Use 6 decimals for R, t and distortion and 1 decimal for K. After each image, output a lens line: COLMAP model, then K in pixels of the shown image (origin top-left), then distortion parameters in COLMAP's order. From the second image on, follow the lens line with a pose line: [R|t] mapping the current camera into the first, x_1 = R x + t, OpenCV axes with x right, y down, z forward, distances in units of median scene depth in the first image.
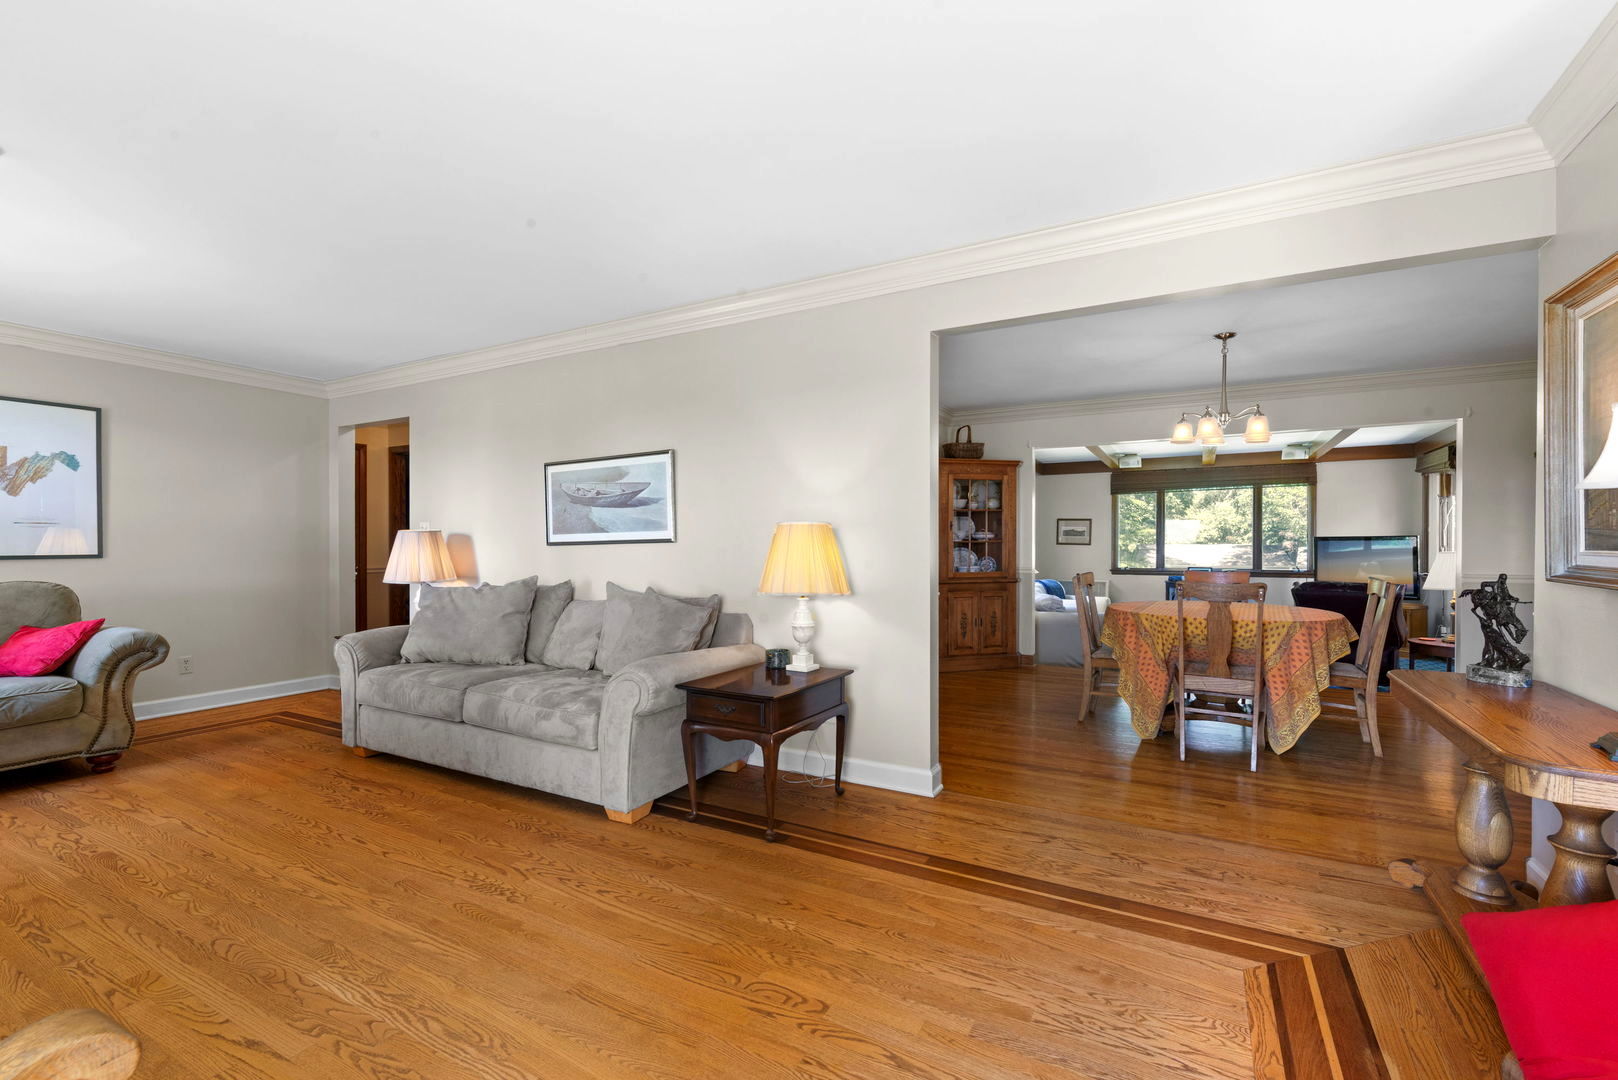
lens RADIAL K [[705.6, 0, 809.8], [0, 705.6, 551.4], [0, 0, 1]] dist [-0.000648, -0.000079]
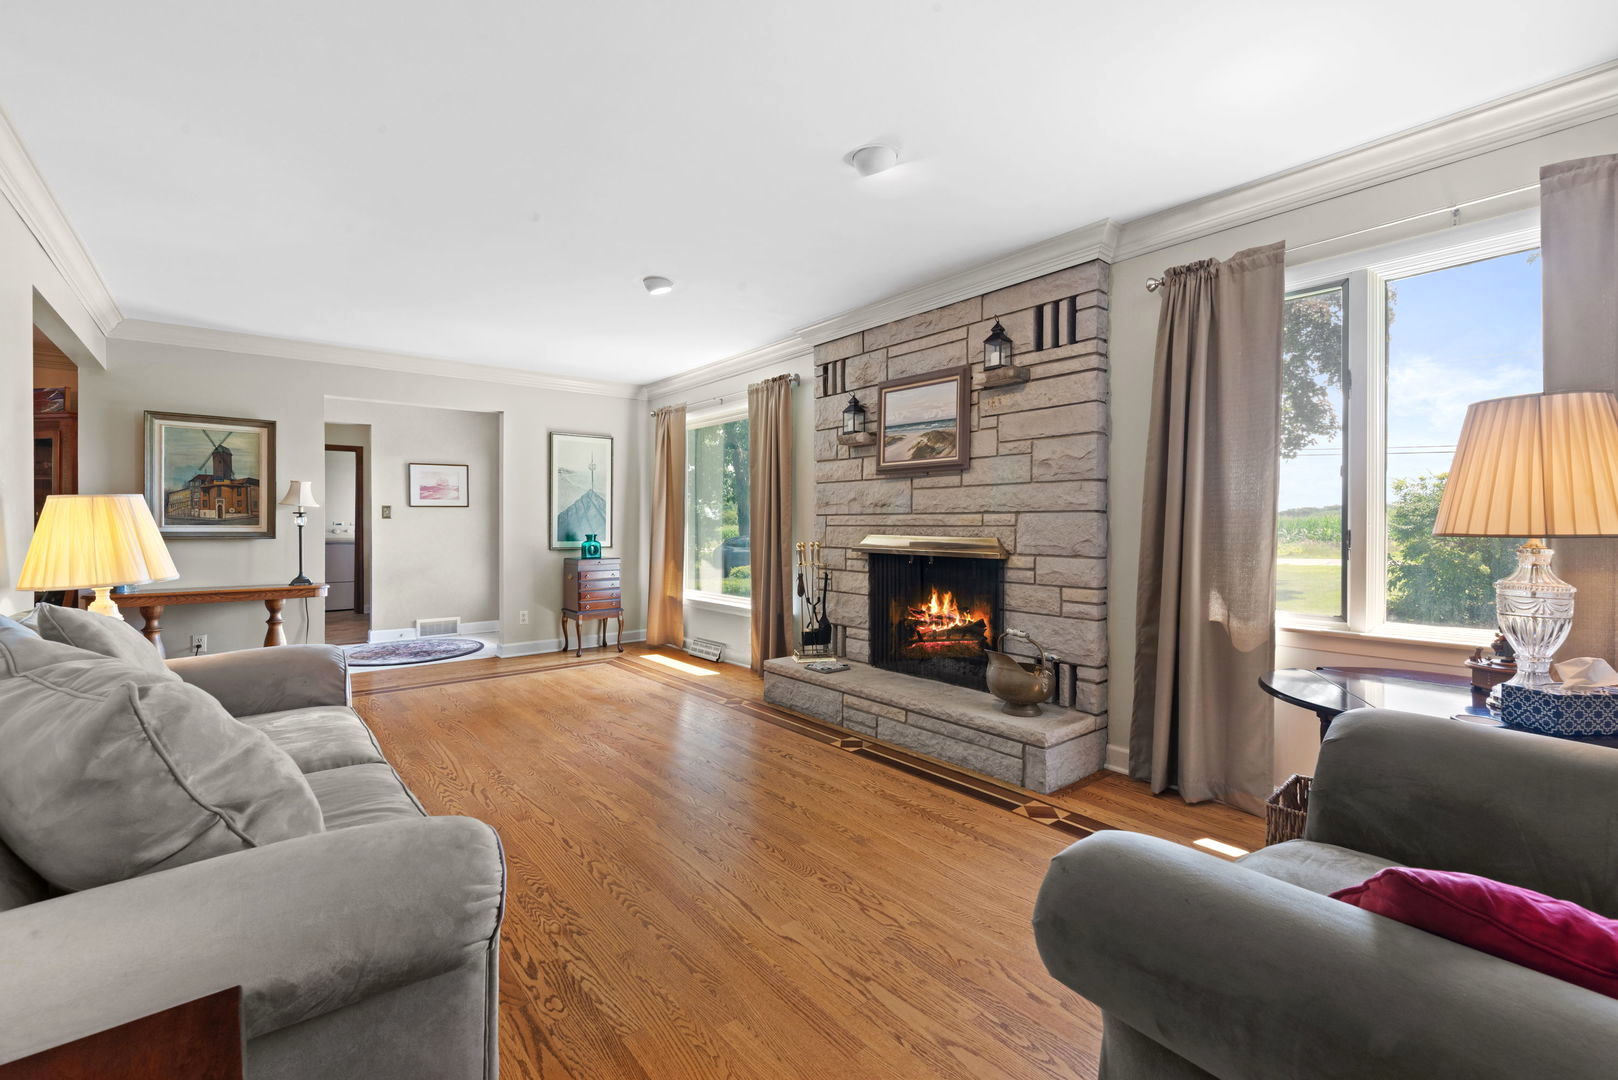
lens RADIAL K [[705.6, 0, 808.6], [0, 705.6, 533.8], [0, 0, 1]] dist [-0.000648, -0.000079]
pose [[-0.928205, -0.002899, 0.372058, -1.232571], [0.002166, 0.999911, 0.013196, -0.002907], [-0.372063, 0.013054, -0.928116, 1.678453]]
